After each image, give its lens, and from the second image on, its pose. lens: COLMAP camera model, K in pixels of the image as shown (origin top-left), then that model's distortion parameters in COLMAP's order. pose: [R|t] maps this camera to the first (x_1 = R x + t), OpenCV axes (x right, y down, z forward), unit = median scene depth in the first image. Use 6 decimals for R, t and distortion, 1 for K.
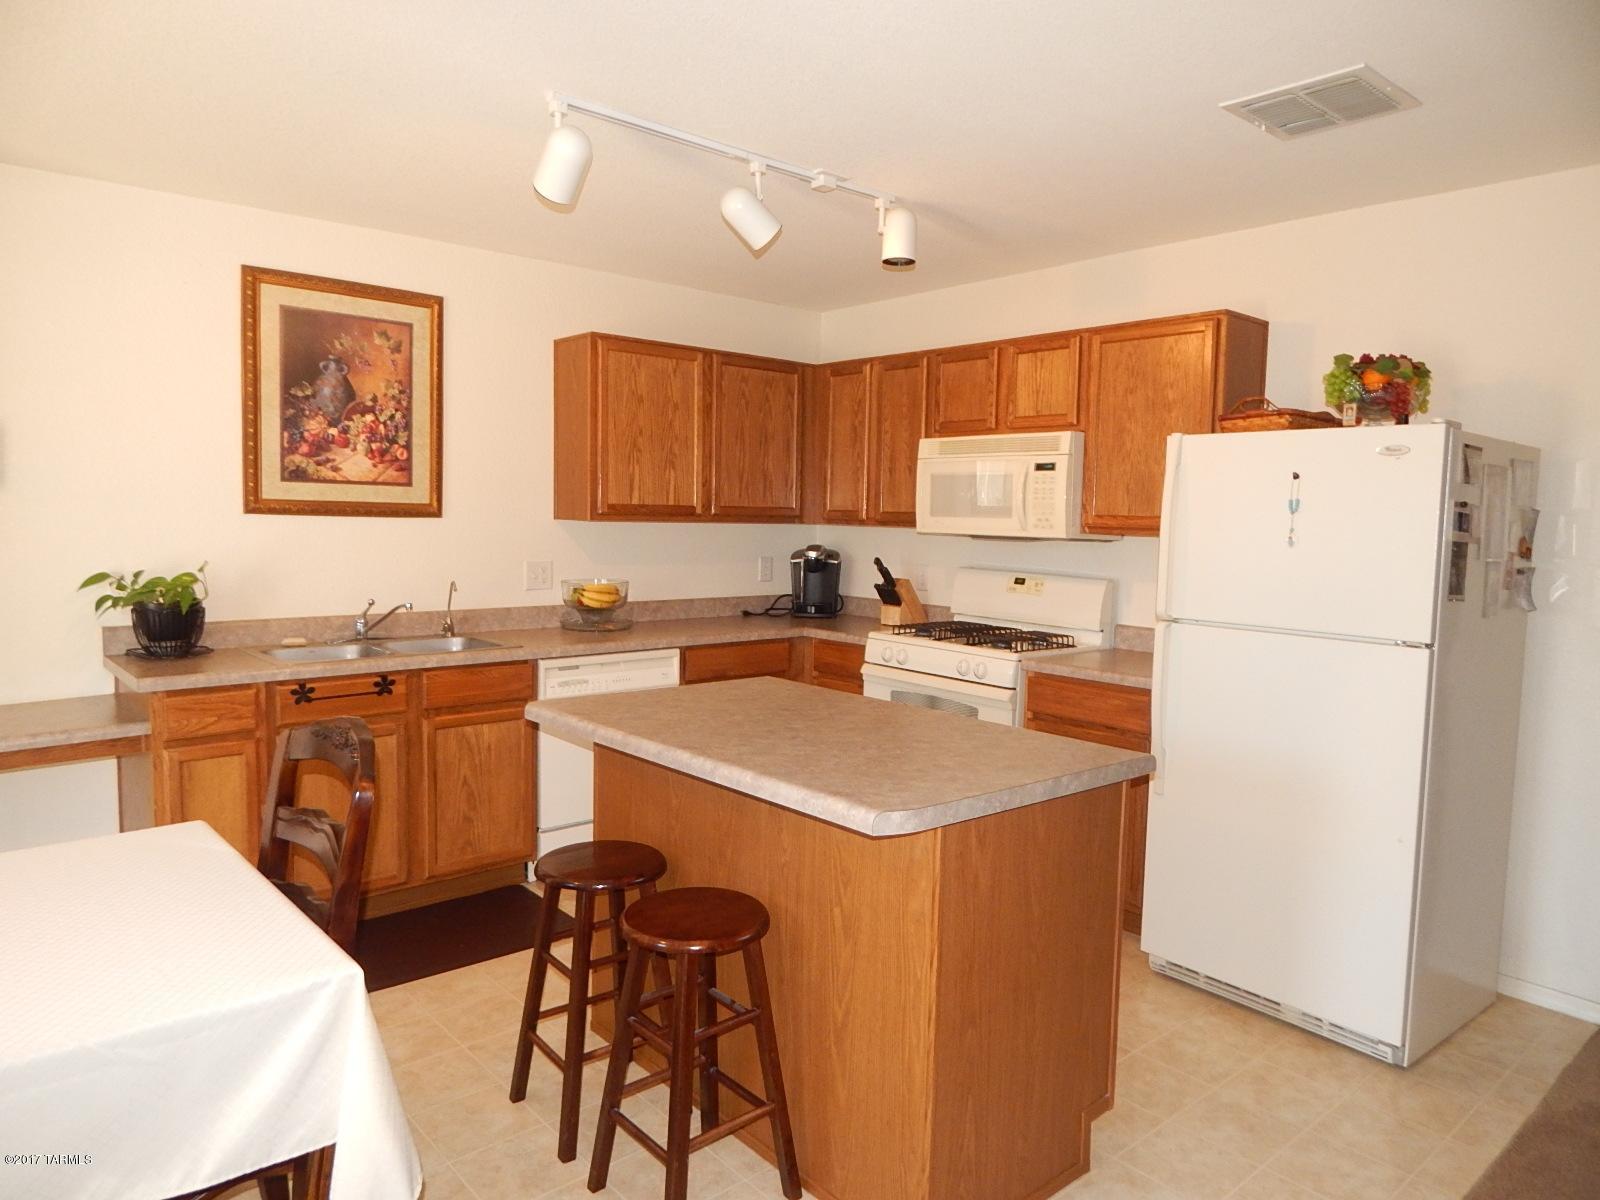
lens RADIAL K [[1041.8, 0, 809.6], [0, 1041.8, 589.3], [0, 0, 1]] dist [-0.001767, -0.008956]
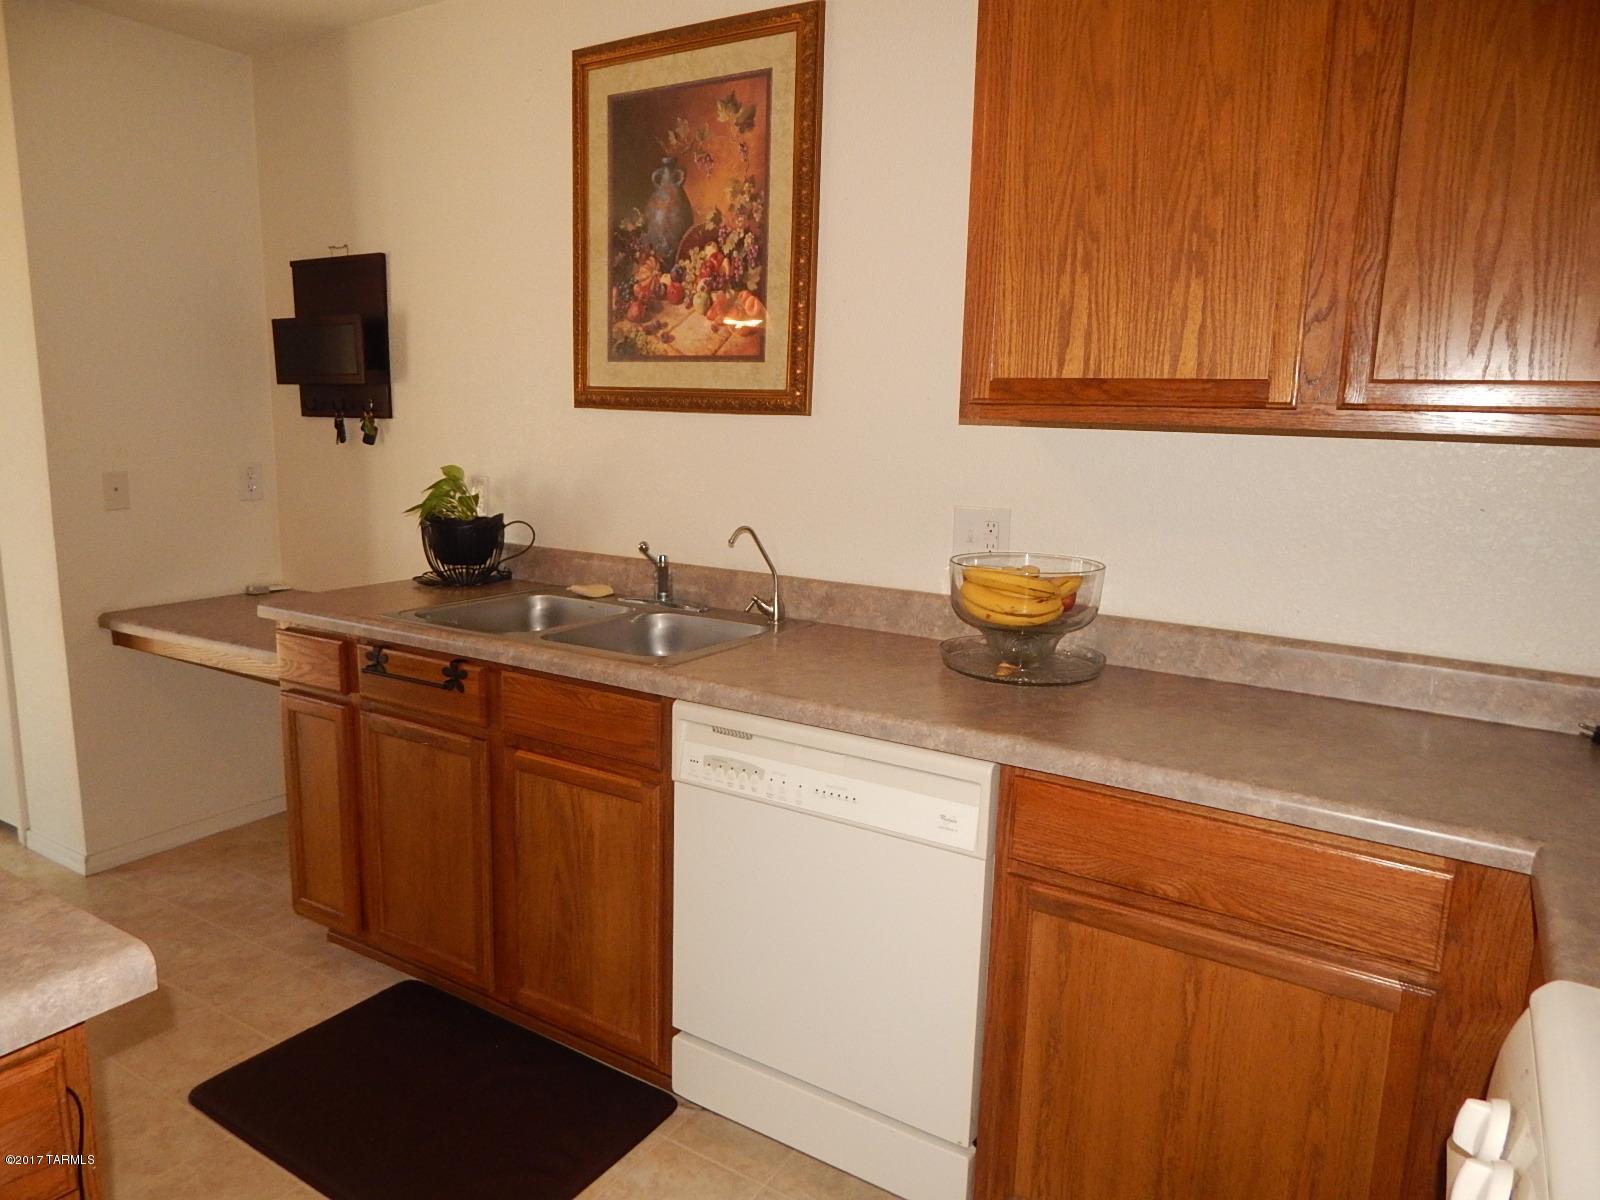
lens RADIAL K [[1073.8, 0, 804.9], [0, 1073.8, 590.4], [0, 0, 1]] dist [0.002058, 0.000022]
pose [[0.286550, 0.141421, -0.947570, 0.225266], [-0.085253, 0.988886, 0.121806, -0.048547], [0.954265, 0.045880, 0.295422, 0.884353]]
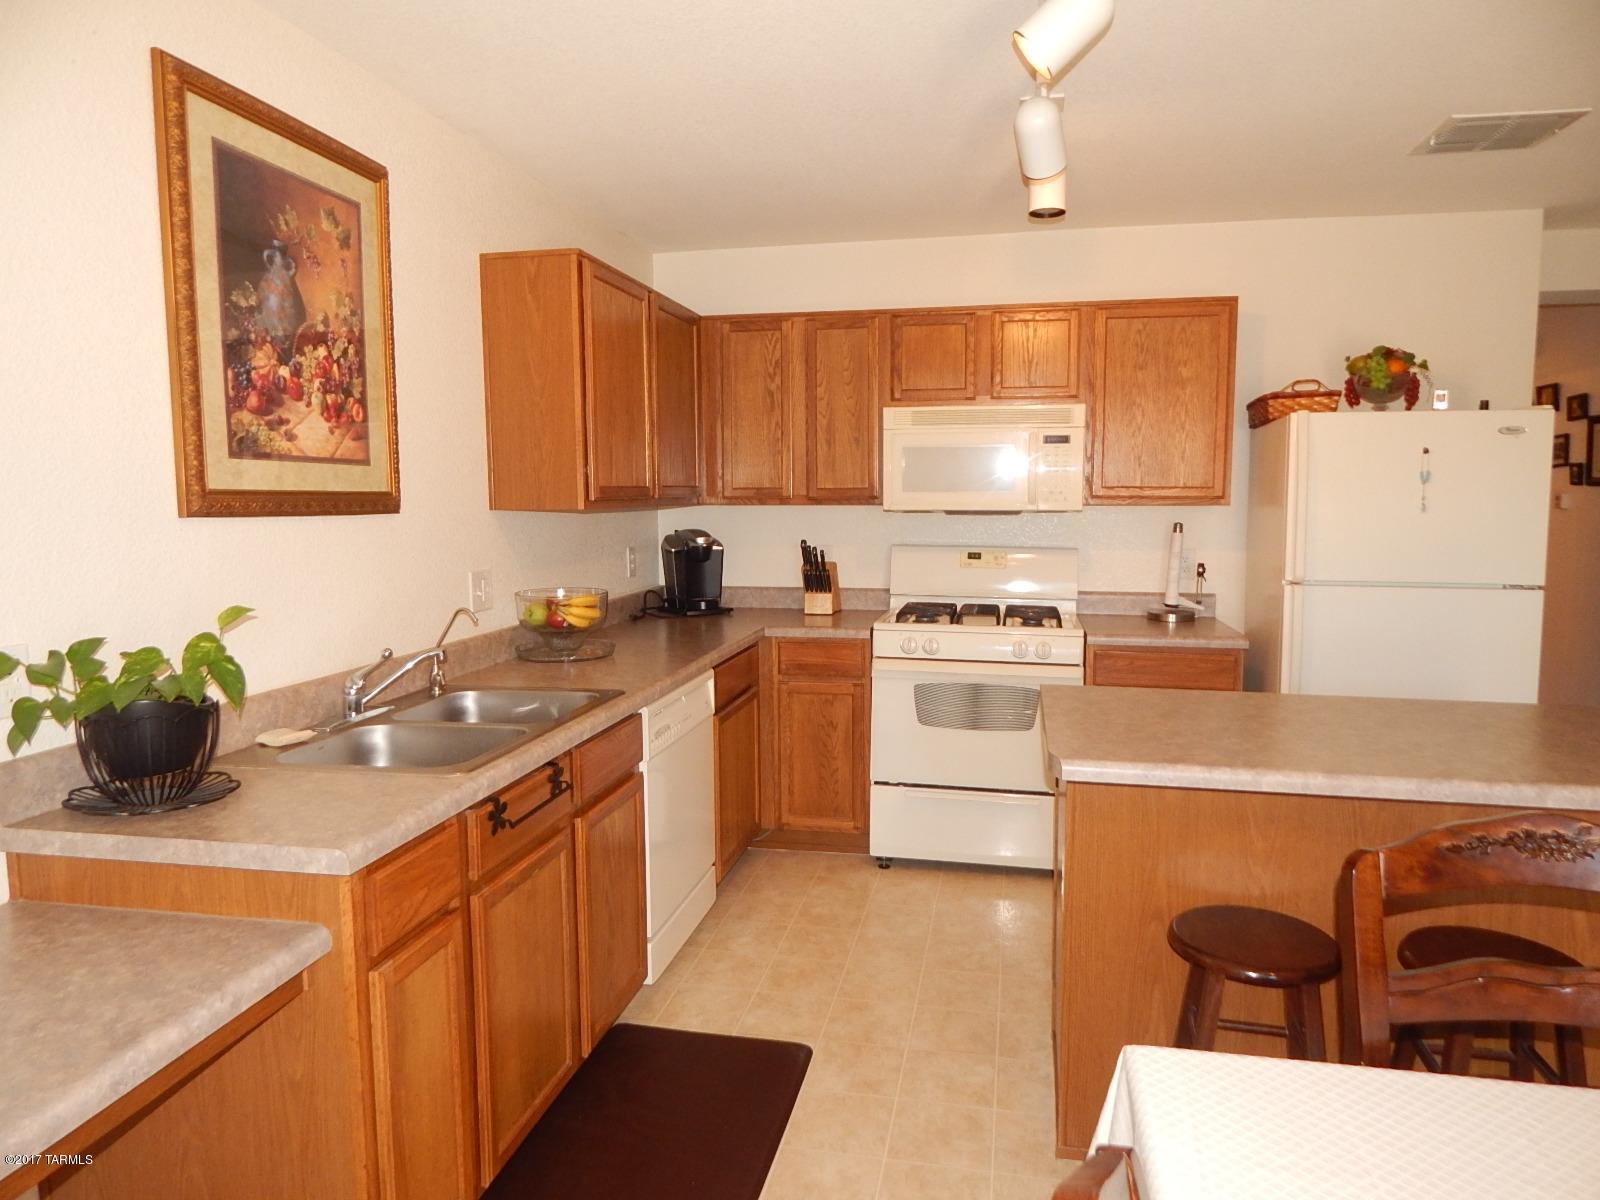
lens RADIAL K [[1038.7, 0, 799.2], [0, 1038.7, 588.1], [0, 0, 1]] dist [-0.000458, 0.000899]
pose [[0.799113, -0.080138, 0.595816, -0.578080], [0.065361, 0.996782, 0.046407, -0.038056], [-0.597617, 0.001858, 0.801779, 0.353704]]
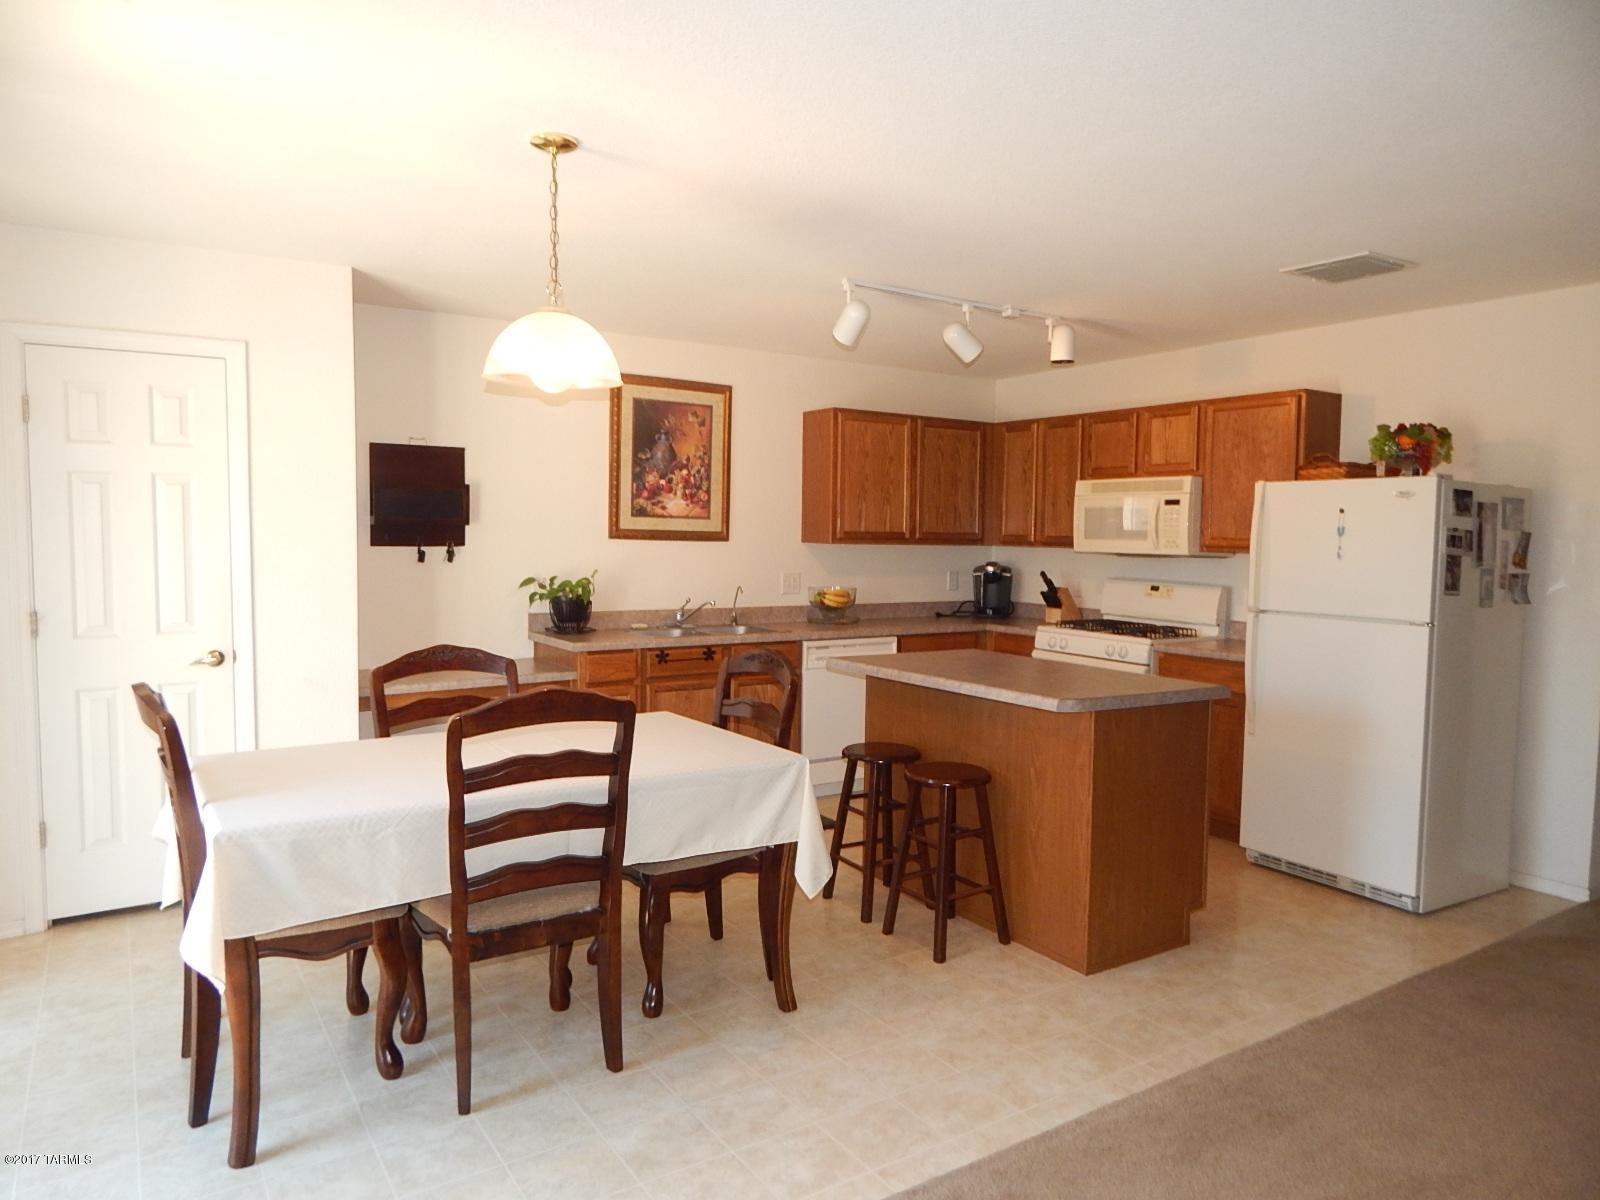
lens RADIAL K [[1047.9, 0, 814.8], [0, 1047.9, 575.9], [0, 0, 1]] dist [0.004130, 0.000824]
pose [[0.991137, 0.001251, -0.132837, -0.053094], [-0.005998, 0.999357, -0.035346, 0.028927], [0.132708, 0.035829, 0.990507, -0.408792]]
